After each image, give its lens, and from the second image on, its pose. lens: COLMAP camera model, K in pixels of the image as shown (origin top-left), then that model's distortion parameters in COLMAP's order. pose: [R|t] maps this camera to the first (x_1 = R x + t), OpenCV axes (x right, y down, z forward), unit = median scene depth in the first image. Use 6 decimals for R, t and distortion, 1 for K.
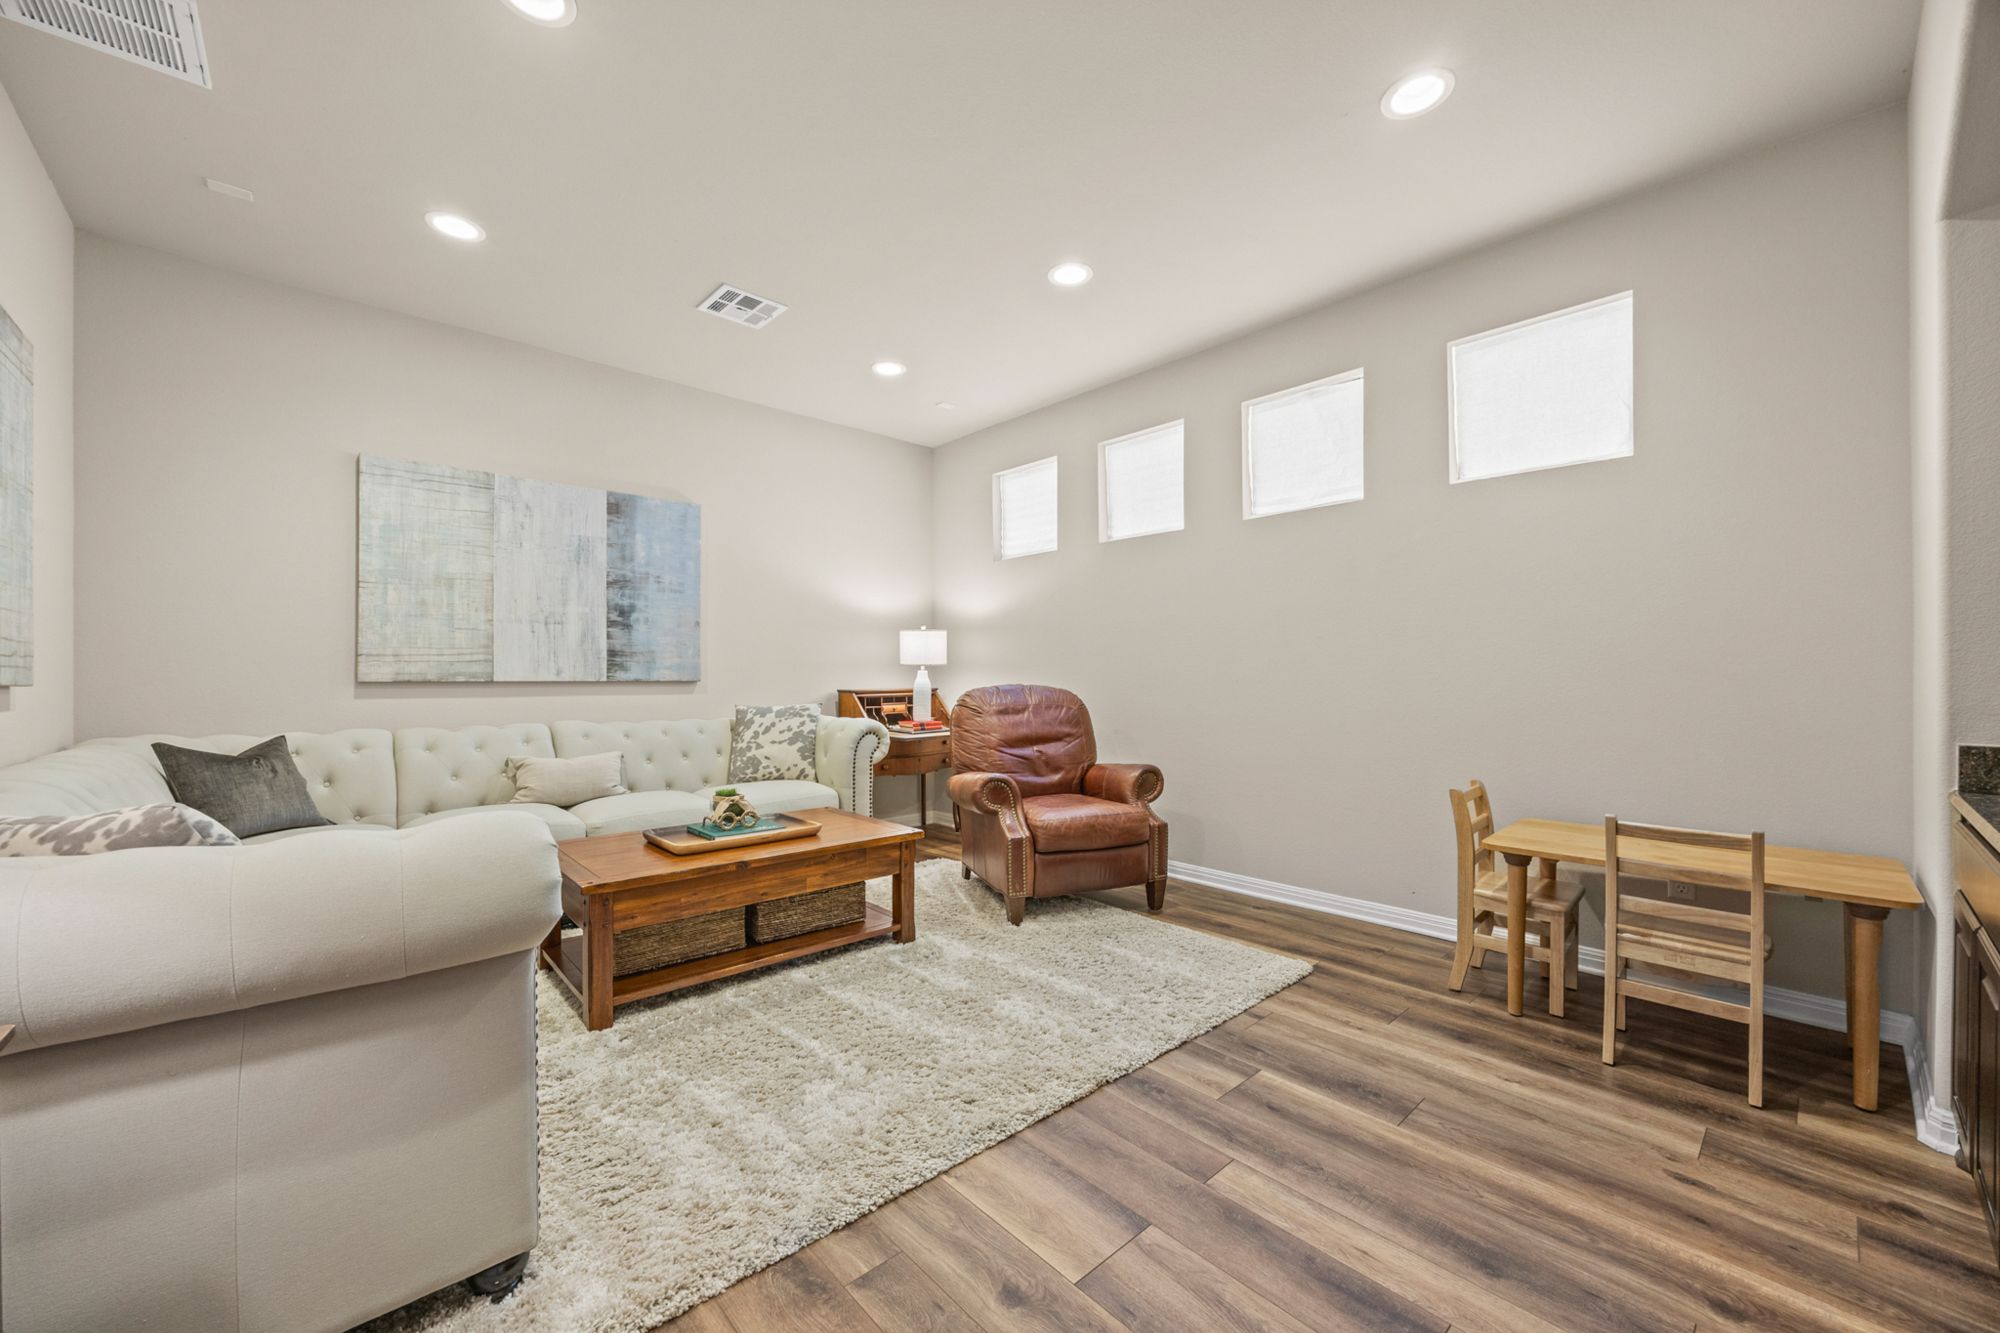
lens RADIAL K [[758.8, 0, 986.1], [0, 758.8, 669.2], [0, 0, 1]] dist [0.000069, 0.000029]
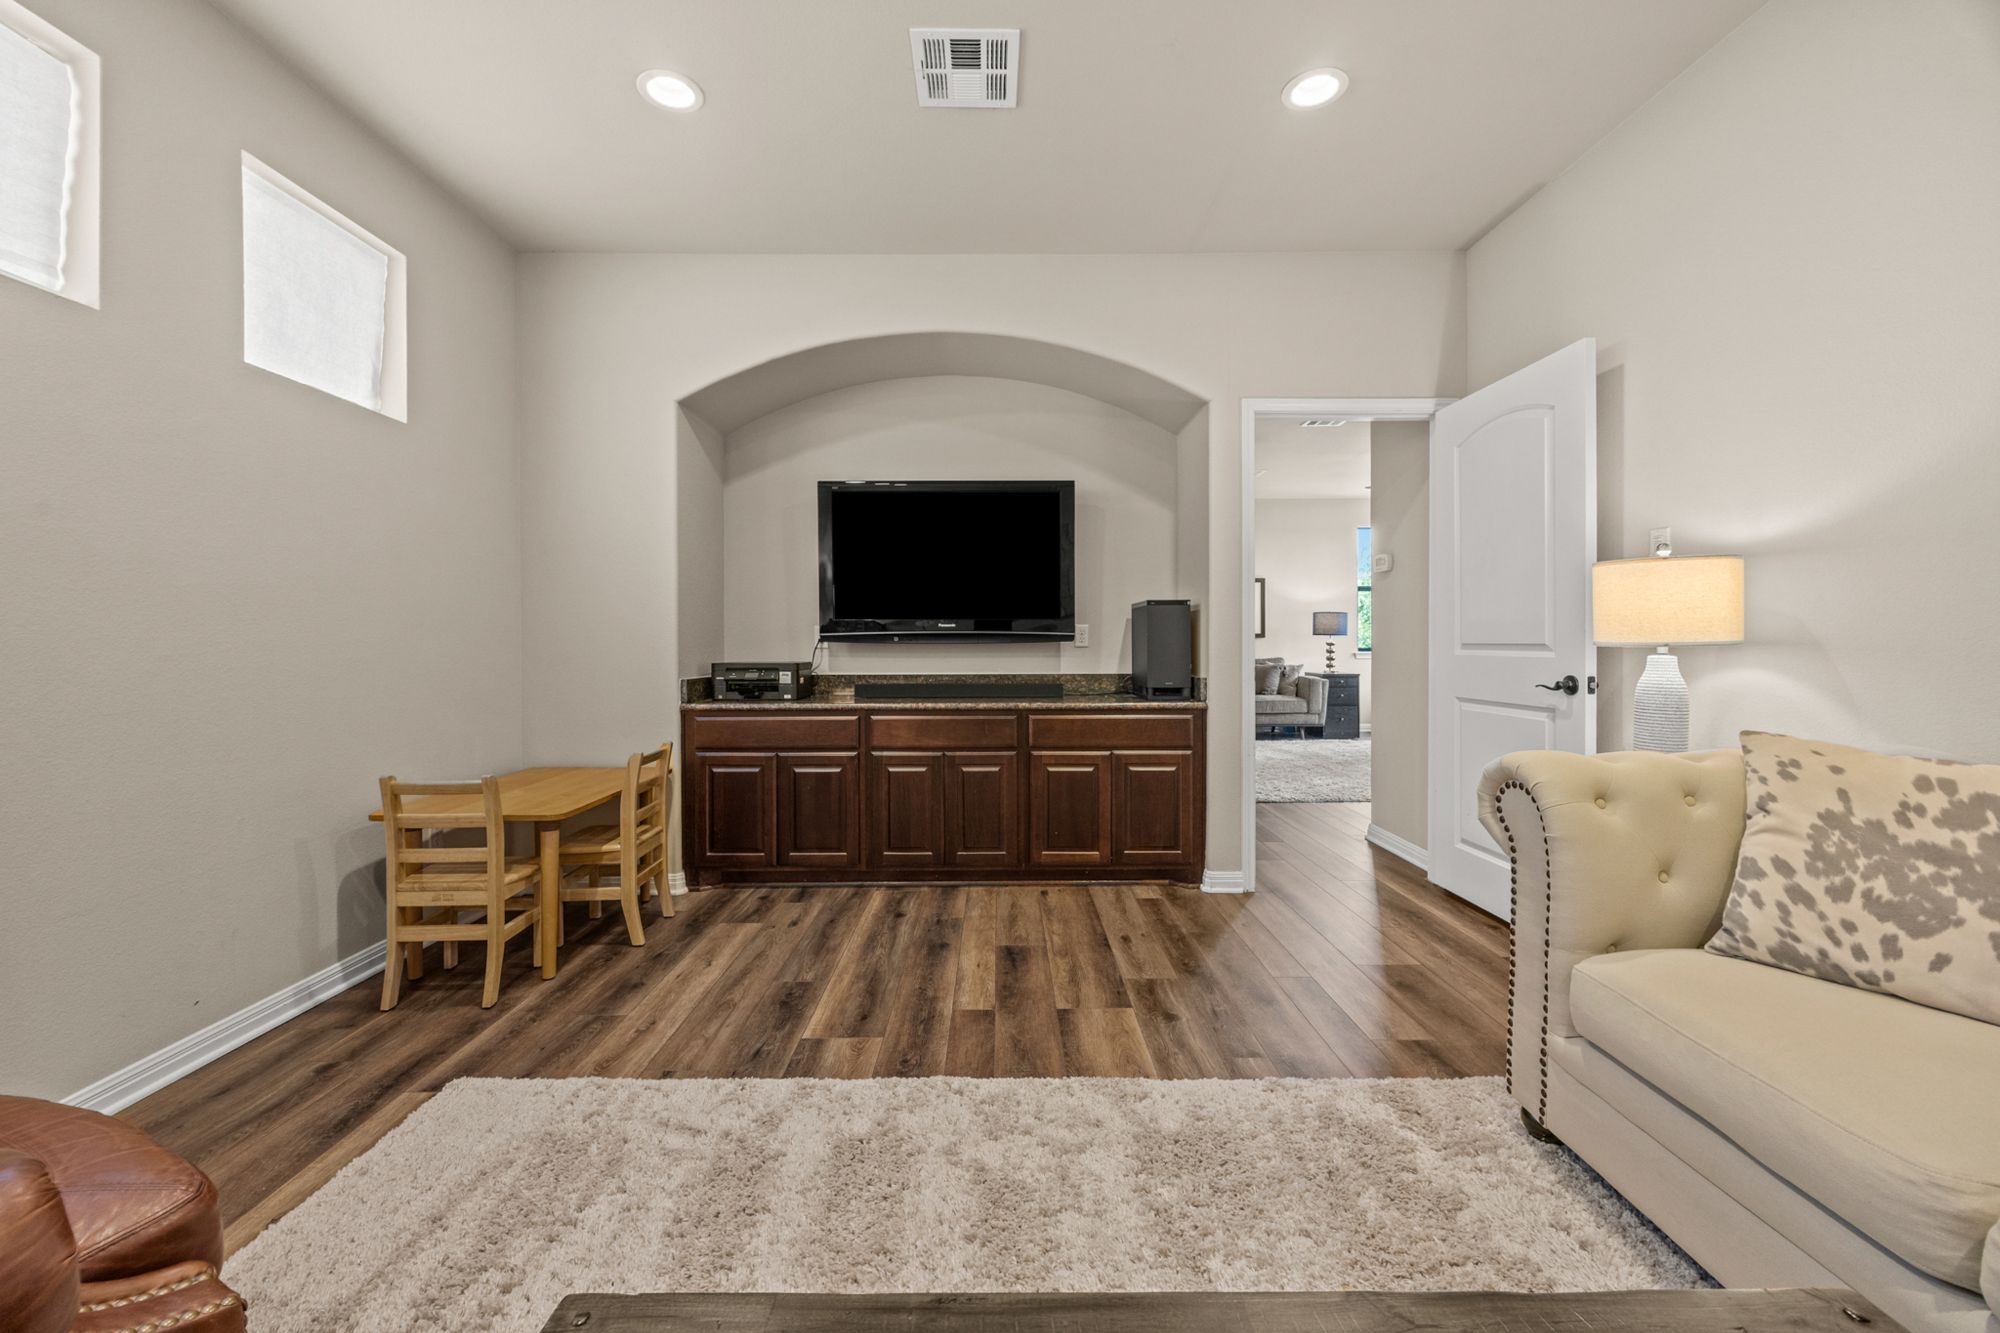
lens RADIAL K [[758.8, 0, 986.1], [0, 758.8, 669.2], [0, 0, 1]] dist [0.000069, 0.000029]
pose [[-0.740089, -0.020595, 0.672194, -0.514790], [-0.001715, 0.999586, 0.028737, 0.009124], [-0.672507, 0.020115, -0.739817, 1.663917]]
